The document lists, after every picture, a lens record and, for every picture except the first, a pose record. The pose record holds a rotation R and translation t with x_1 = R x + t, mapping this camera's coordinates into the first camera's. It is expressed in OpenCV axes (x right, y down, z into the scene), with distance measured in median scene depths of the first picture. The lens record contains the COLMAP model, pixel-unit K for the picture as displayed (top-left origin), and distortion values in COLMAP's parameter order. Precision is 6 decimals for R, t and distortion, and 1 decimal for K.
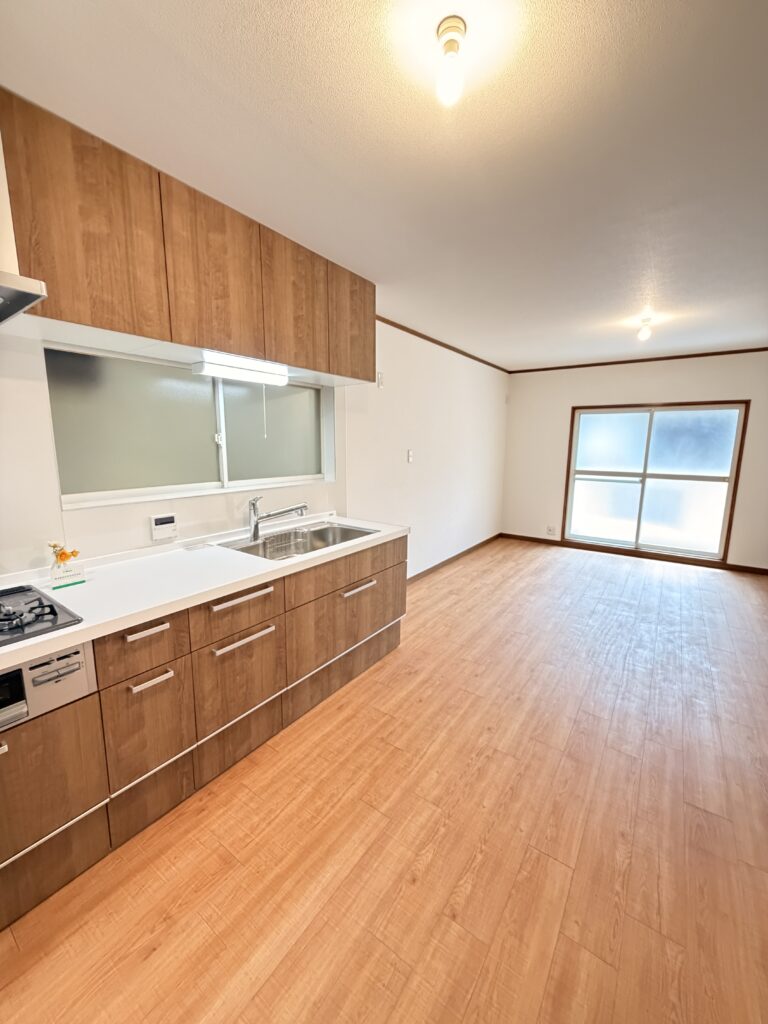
lens RADIAL K [[407.4, 0, 384.3], [0, 407.4, 511.6], [0, 0, 1]] dist [-0.001742, -0.000019]
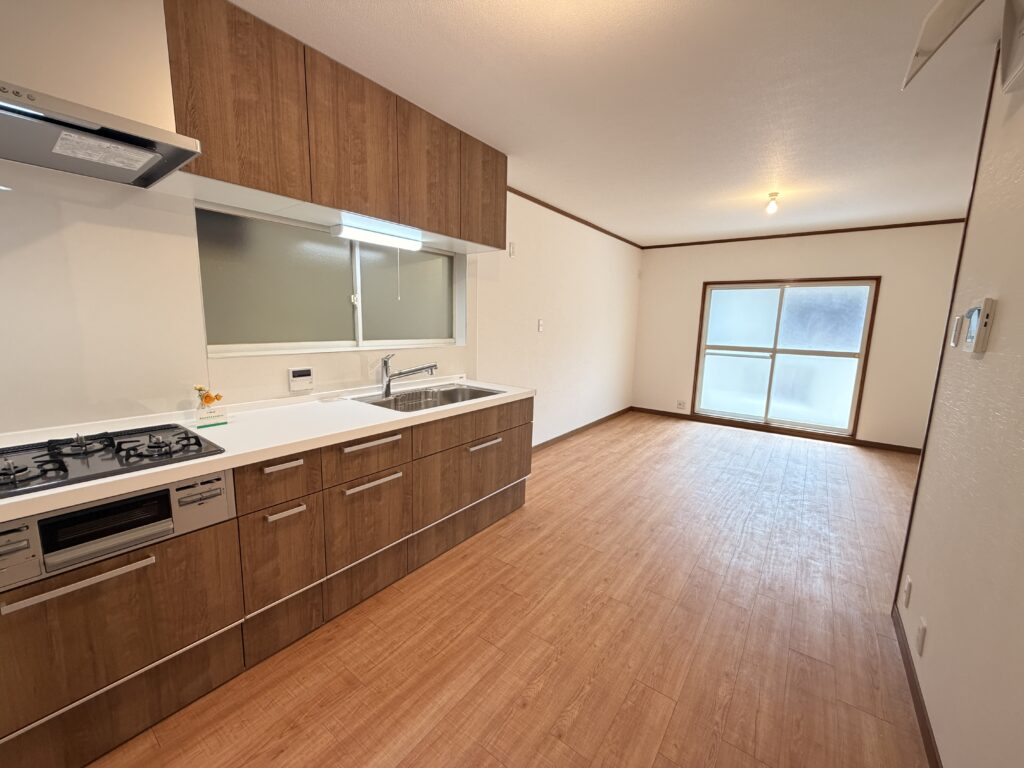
lens RADIAL K [[407.4, 0, 511.8], [0, 407.4, 386.8], [0, 0, 1]] dist [-0.001742, -0.000019]
pose [[0.999576, 0.019637, -0.021511, 0.036565], [-0.019835, 0.999763, -0.009014, 0.067077], [0.021329, 0.009437, 0.999728, -0.057891]]
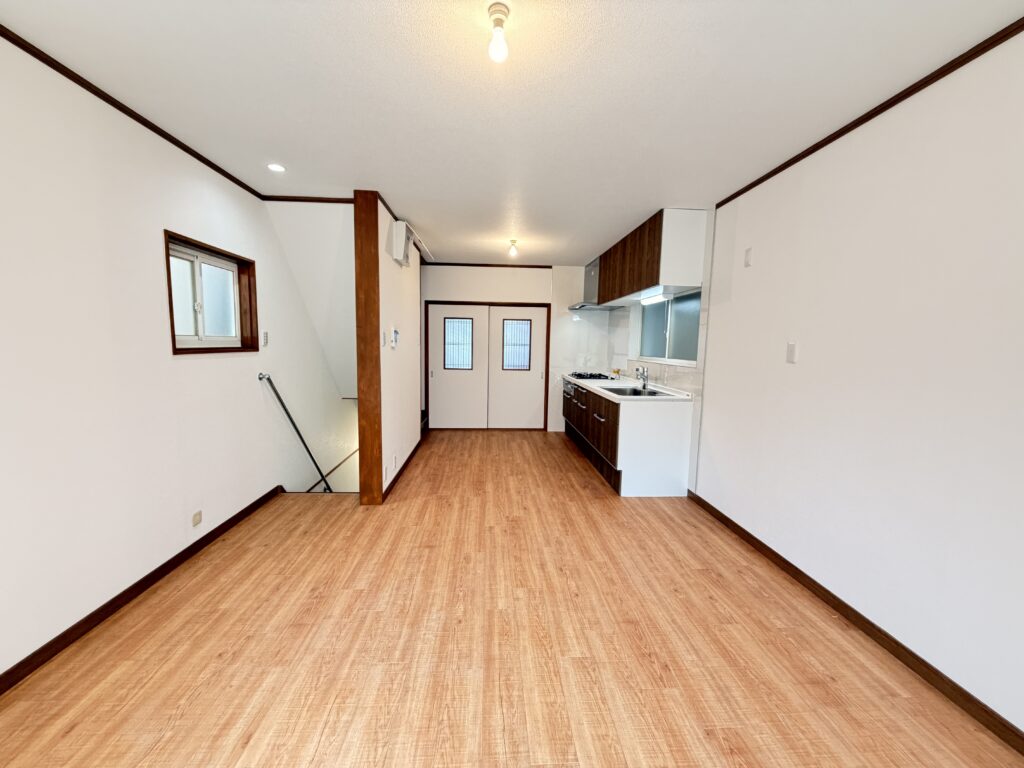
lens RADIAL K [[407.4, 0, 507.7], [0, 407.4, 385.0], [0, 0, 1]] dist [-0.001742, -0.000019]
pose [[-0.786575, 0.036571, -0.616411, 1.769241], [-0.132543, 0.964978, 0.226383, -0.385879], [0.603102, 0.259768, -0.754181, 2.756308]]
